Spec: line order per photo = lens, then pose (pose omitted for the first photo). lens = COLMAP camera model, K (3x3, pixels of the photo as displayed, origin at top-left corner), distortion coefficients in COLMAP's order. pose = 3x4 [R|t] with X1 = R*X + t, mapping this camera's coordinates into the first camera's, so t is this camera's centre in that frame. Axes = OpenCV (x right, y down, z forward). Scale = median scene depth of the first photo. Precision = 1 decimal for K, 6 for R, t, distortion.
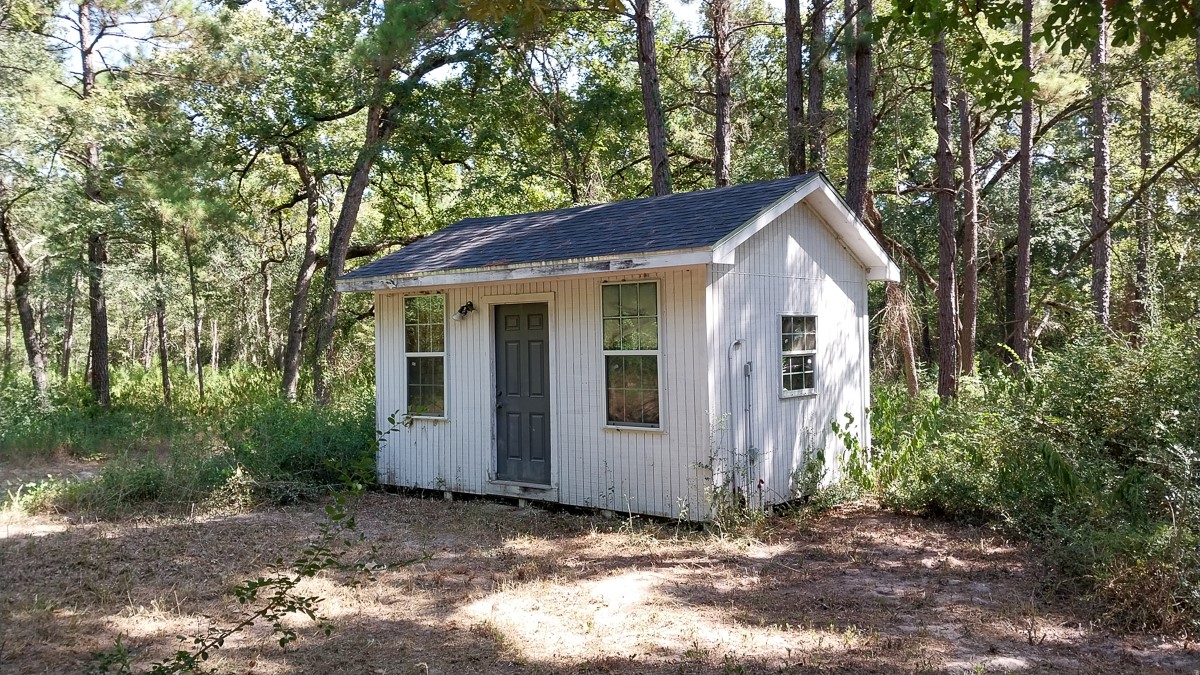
lens RADIAL K [[855.5, 0, 600.0], [0, 855.5, 337.5], [0, 0, 1]] dist [0.049620, -0.059724]
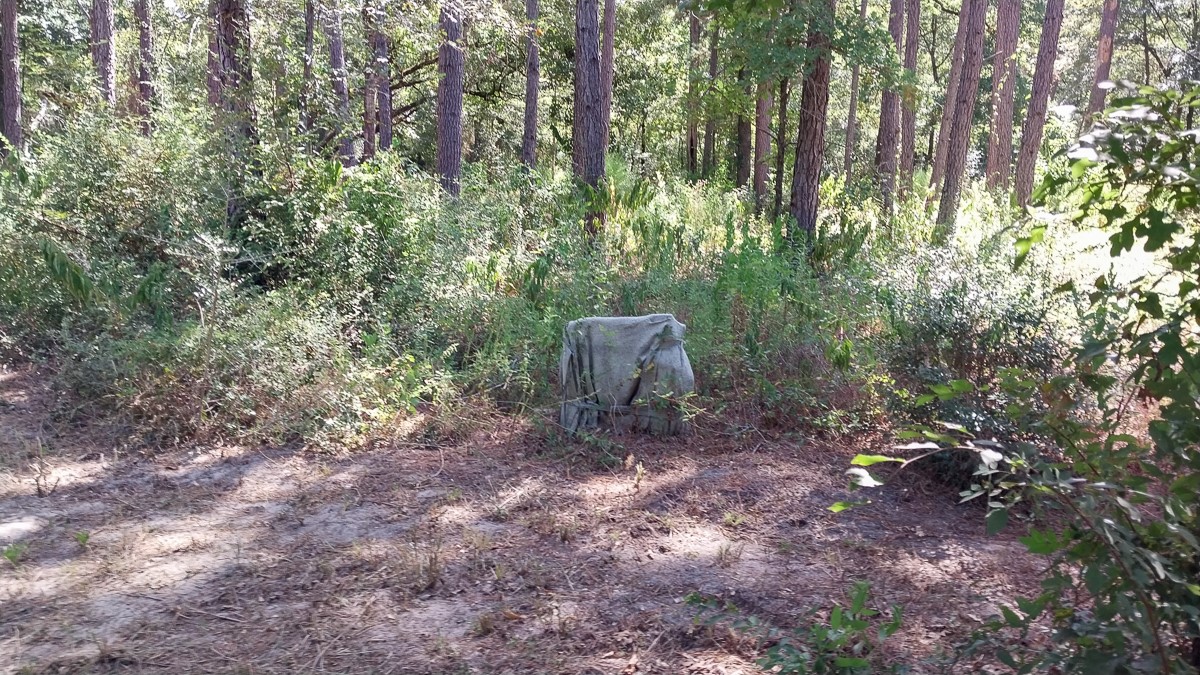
lens RADIAL K [[855.5, 0, 600.0], [0, 855.5, 337.5], [0, 0, 1]] dist [0.049620, -0.059724]
pose [[0.507196, -0.126468, 0.852501, 0.091680], [-0.063808, 0.980949, 0.183486, 0.034312], [-0.859466, -0.147460, 0.489464, 0.174471]]
